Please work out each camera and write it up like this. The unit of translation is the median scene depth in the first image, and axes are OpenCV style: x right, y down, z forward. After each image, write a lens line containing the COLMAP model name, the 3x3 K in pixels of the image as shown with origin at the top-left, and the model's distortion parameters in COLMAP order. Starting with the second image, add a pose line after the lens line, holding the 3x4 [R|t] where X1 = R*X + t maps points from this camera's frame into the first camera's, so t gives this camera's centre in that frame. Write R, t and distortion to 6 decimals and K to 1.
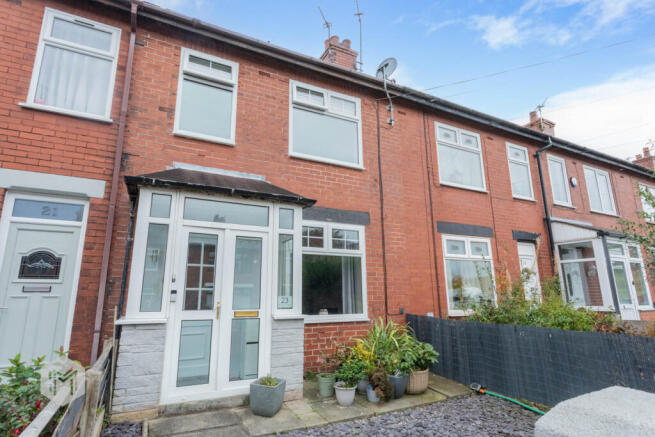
lens RADIAL K [[347.6, 0, 327.5], [0, 347.6, 218.5], [0, 0, 1]] dist [-0.003673, 0.000726]
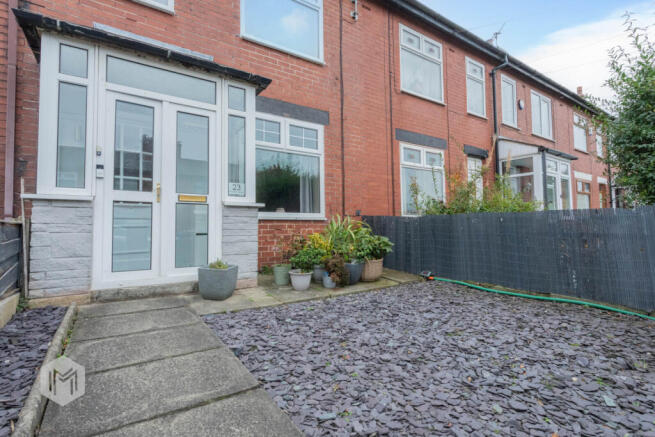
lens RADIAL K [[312.8, 0, 329.3], [0, 312.8, 222.8], [0, 0, 1]] dist [0.003137, 0.001354]
pose [[0.991802, 0.003596, 0.127735, 0.013370], [-0.025108, 0.985603, 0.167204, 0.153089], [-0.125294, -0.169040, 0.977613, 0.116168]]
